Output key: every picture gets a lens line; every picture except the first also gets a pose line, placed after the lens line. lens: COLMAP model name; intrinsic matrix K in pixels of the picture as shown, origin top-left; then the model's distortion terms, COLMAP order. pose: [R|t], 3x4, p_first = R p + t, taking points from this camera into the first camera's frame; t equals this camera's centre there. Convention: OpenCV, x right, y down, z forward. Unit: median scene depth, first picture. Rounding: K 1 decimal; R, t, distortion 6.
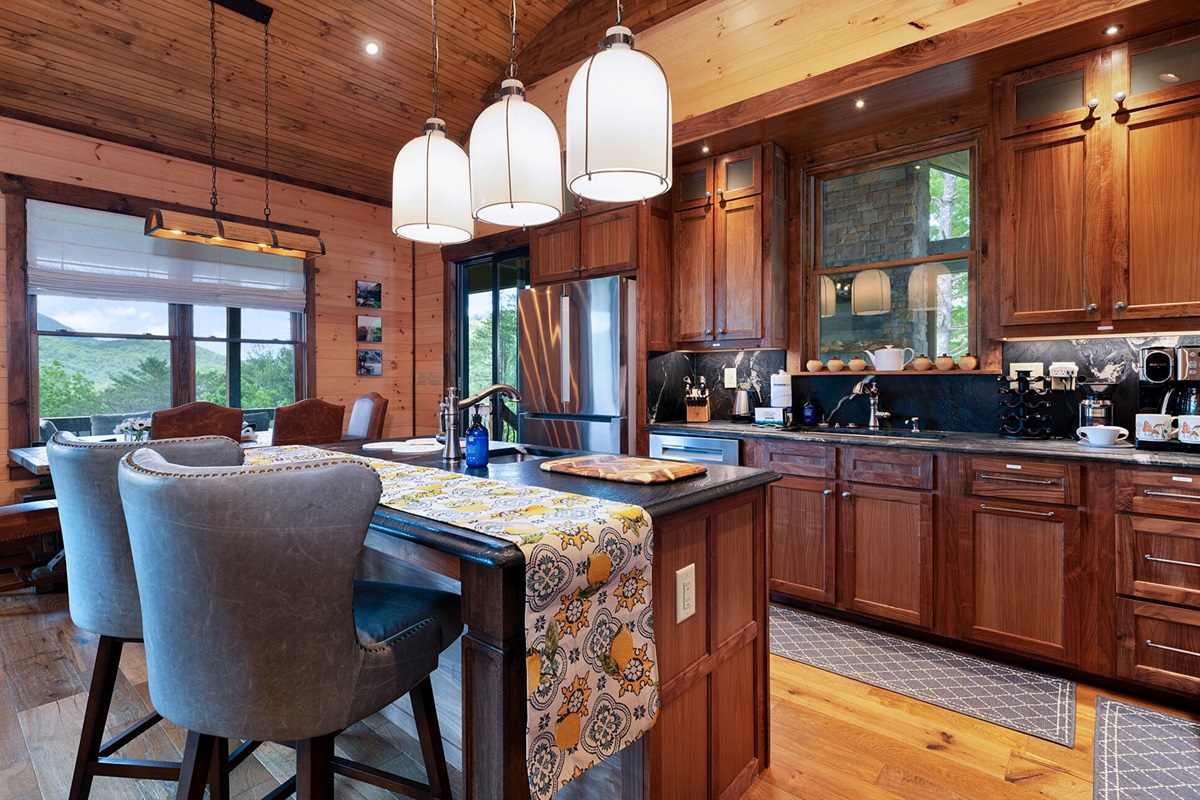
lens RADIAL K [[568.3, 0, 604.3], [0, 568.3, 383.8], [0, 0, 1]] dist [0.000772, 0.000264]
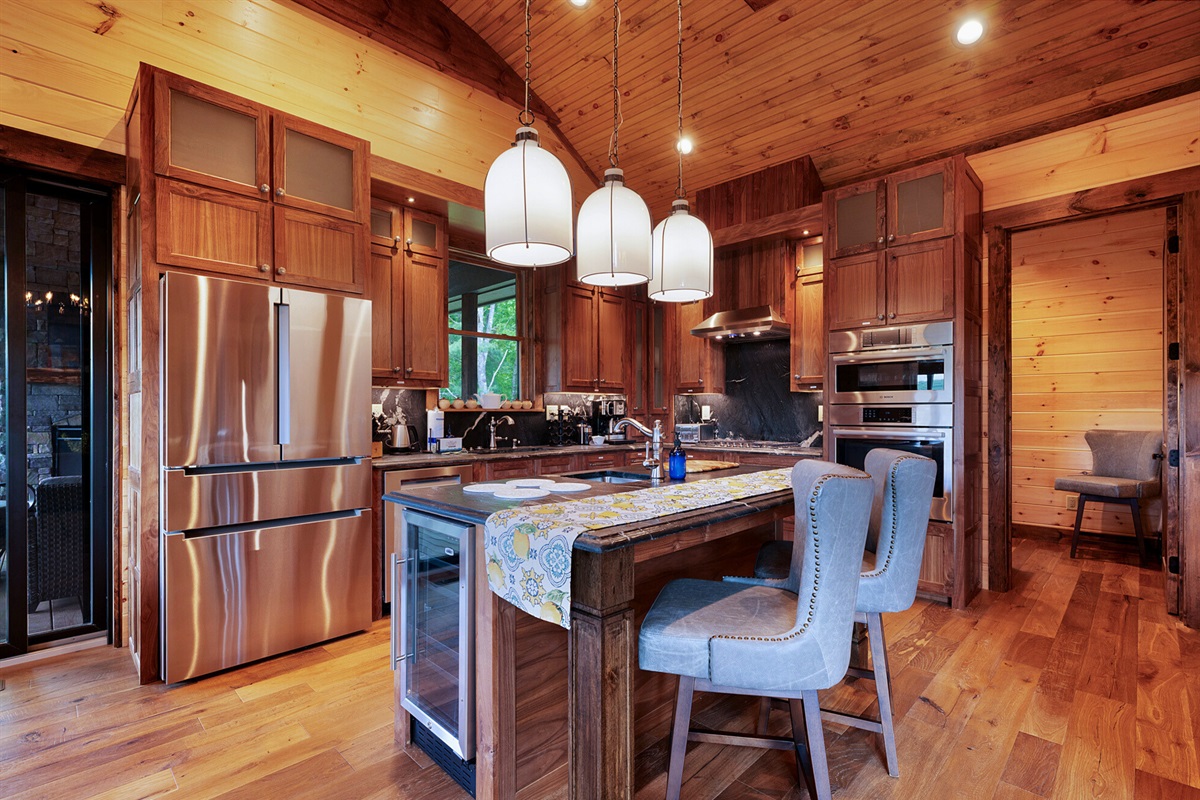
lens RADIAL K [[558.7, 0, 602.0], [0, 558.7, 415.7], [0, 0, 1]] dist [-0.001731, 0.000151]
pose [[0.068839, -0.002271, 0.997625, -1.263504], [0.012150, 0.999925, 0.001438, -0.005276], [-0.997554, 0.012022, 0.068861, 0.863295]]
